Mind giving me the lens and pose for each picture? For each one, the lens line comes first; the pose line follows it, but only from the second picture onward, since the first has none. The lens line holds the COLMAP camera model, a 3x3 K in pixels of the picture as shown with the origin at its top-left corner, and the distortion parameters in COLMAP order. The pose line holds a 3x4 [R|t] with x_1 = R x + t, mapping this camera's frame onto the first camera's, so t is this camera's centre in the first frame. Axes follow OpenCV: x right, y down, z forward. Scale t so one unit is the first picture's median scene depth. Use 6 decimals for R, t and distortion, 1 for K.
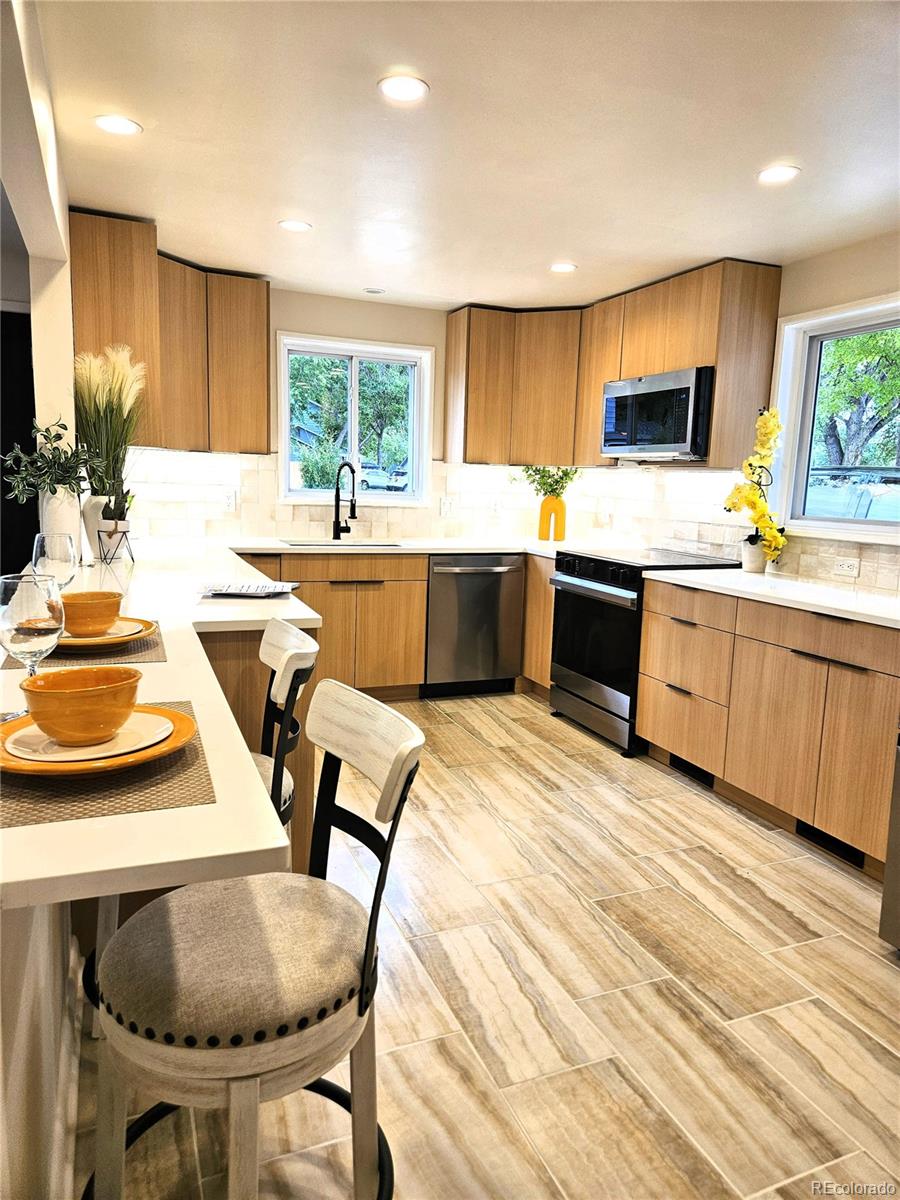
lens RADIAL K [[802.8, 0, 450.0], [0, 802.8, 600.0], [0, 0, 1]] dist [0.002433, 0.000617]
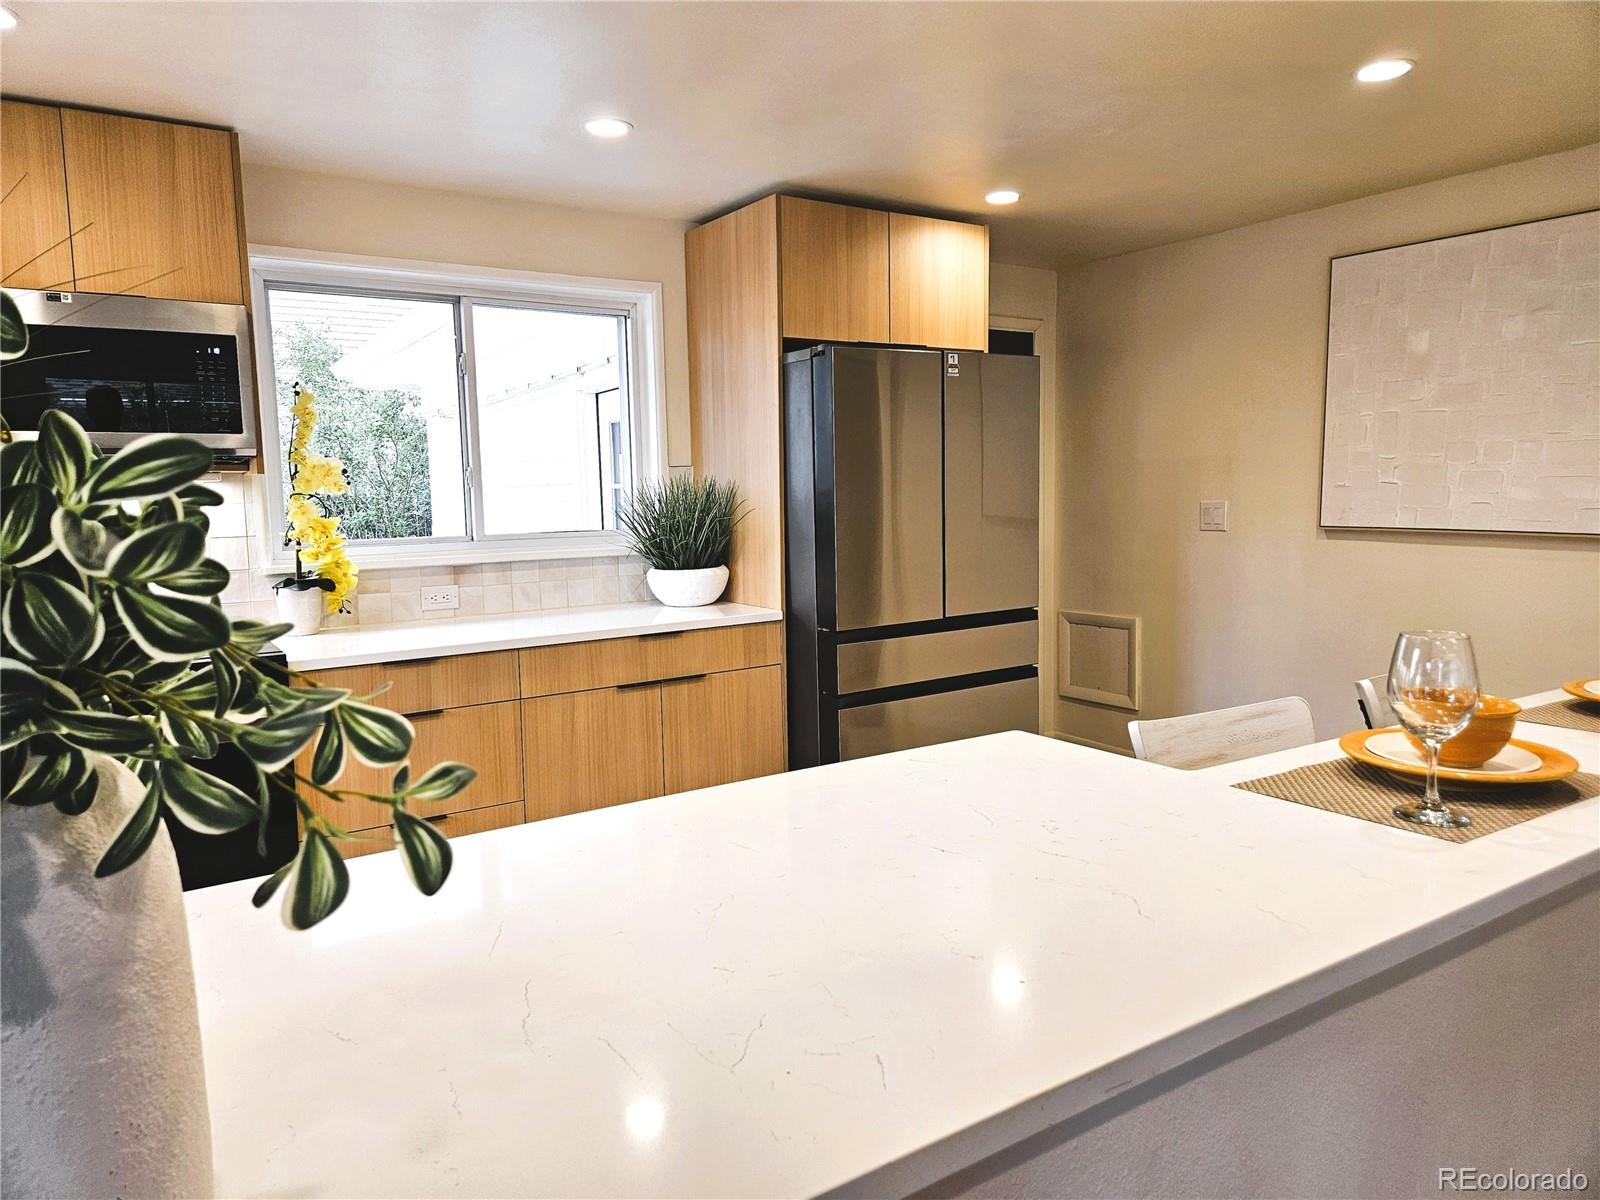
lens RADIAL K [[1070.3, 0, 800.0], [0, 1070.3, 600.0], [0, 0, 1]] dist [0.002433, 0.000617]
pose [[-0.202549, -0.130473, 0.970541, -0.658963], [0.162607, 0.972845, 0.164718, -0.171272], [-0.965677, 0.191180, -0.175833, 0.931170]]
